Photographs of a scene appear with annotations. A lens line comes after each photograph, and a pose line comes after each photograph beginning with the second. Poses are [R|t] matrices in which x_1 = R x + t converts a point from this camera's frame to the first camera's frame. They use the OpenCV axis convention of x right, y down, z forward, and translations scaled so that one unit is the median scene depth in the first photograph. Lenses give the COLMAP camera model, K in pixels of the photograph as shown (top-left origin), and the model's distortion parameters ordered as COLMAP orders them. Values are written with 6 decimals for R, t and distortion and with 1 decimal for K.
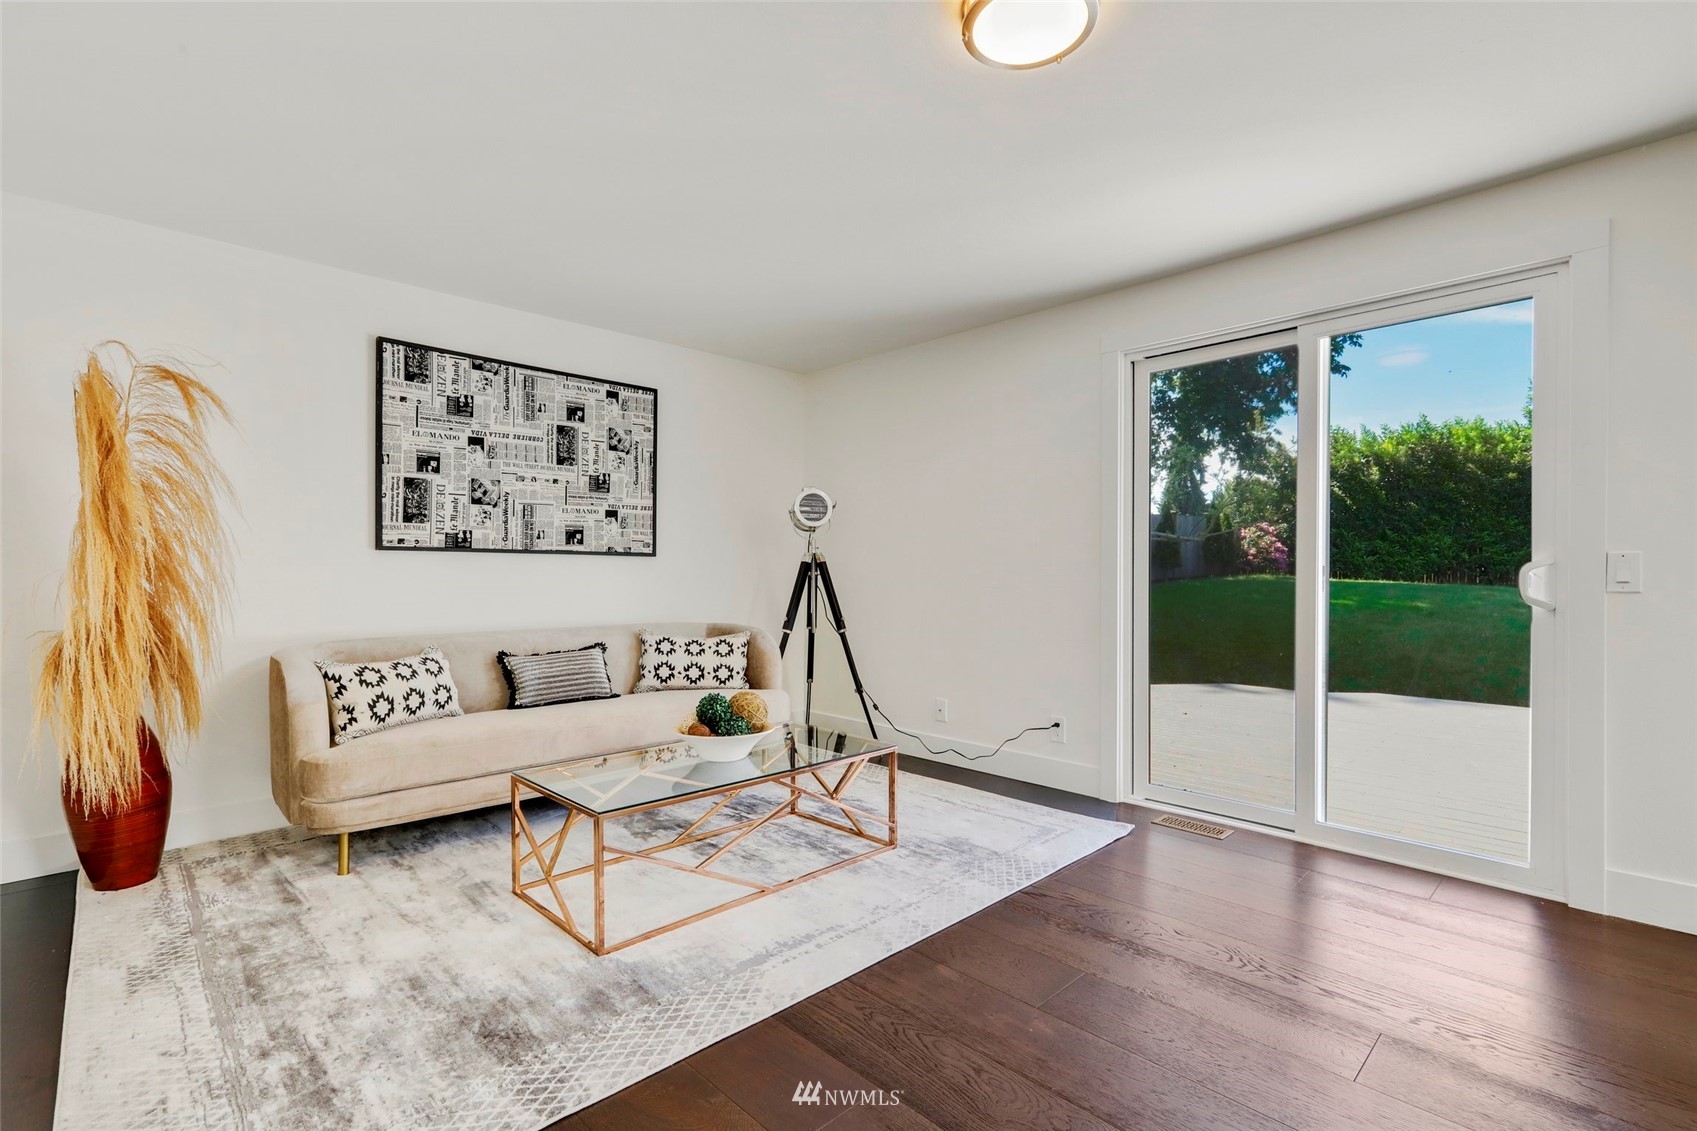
lens RADIAL K [[766.2, 0, 864.5], [0, 766.2, 566.0], [0, 0, 1]] dist [0.001145, 0.000340]
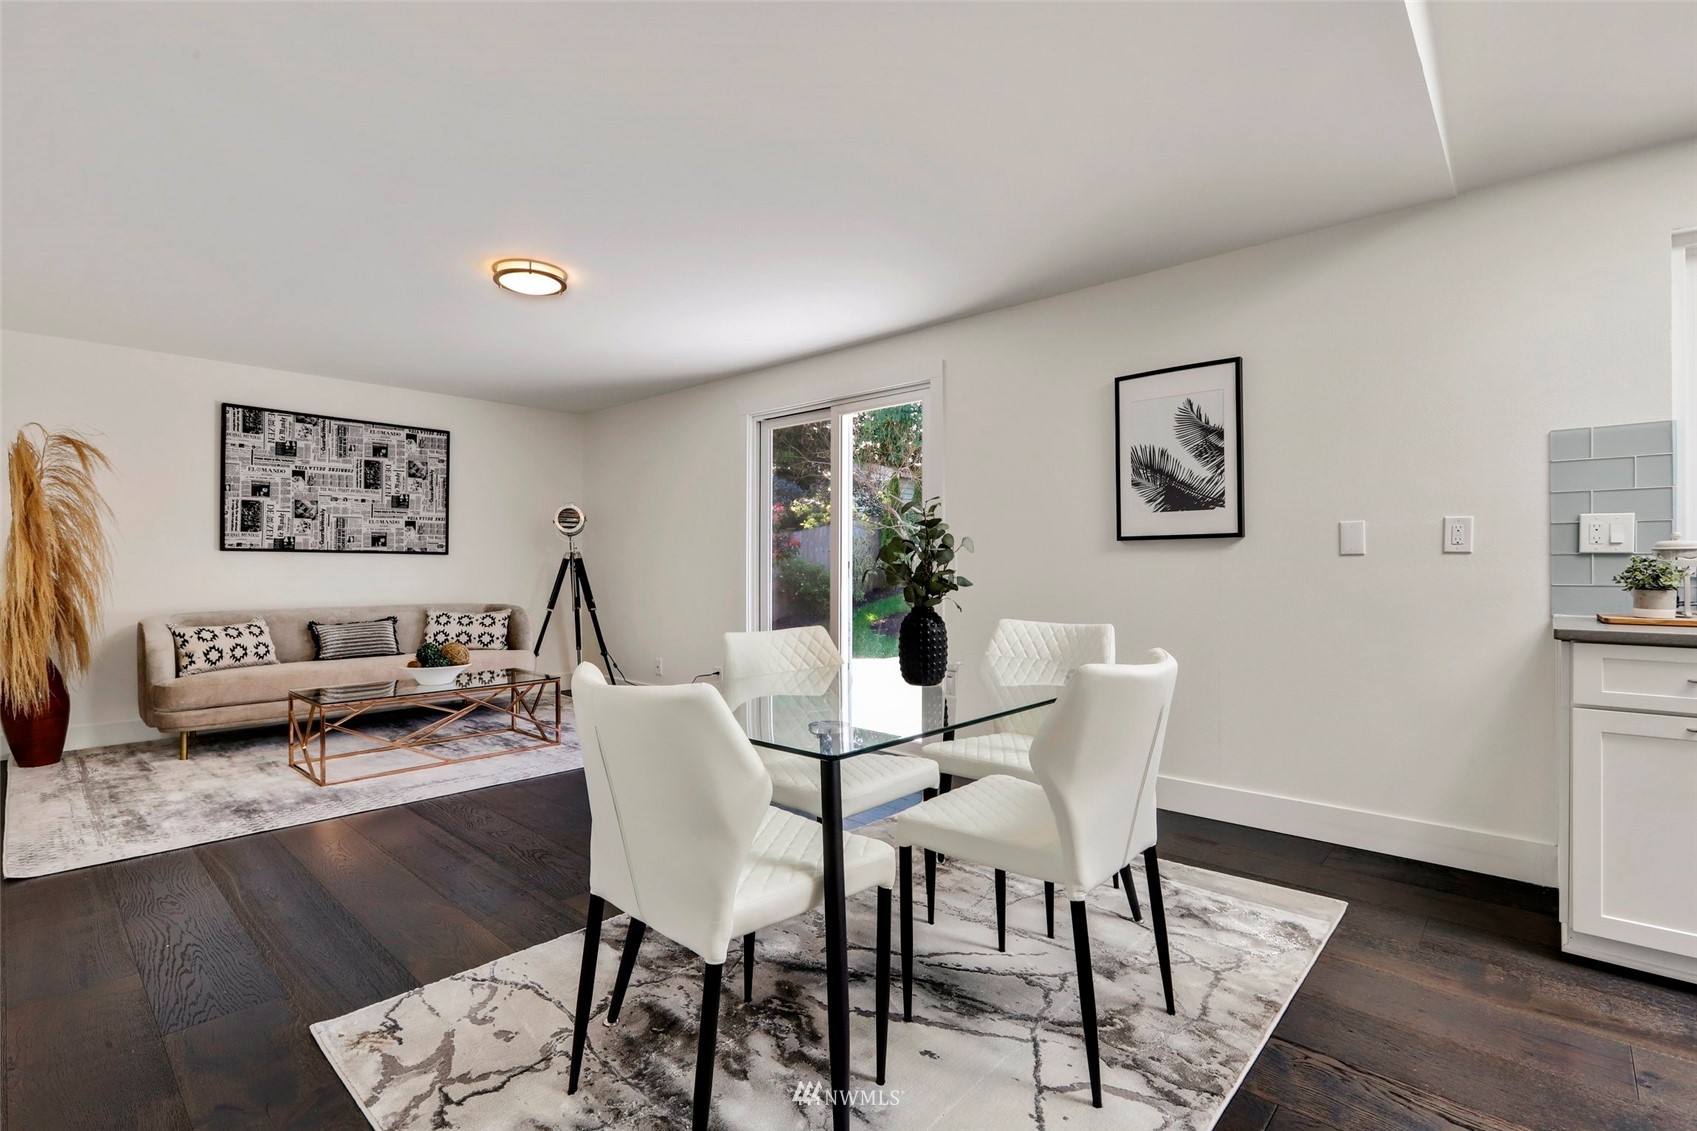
lens RADIAL K [[762.8, 0, 854.4], [0, 762.8, 554.7], [0, 0, 1]] dist [-0.000550, -0.004670]
pose [[0.998392, 0.000048, 0.056695, 0.451620], [0.000409, 0.999967, -0.008056, -0.001630], [-0.056694, 0.008067, 0.998359, -0.473282]]
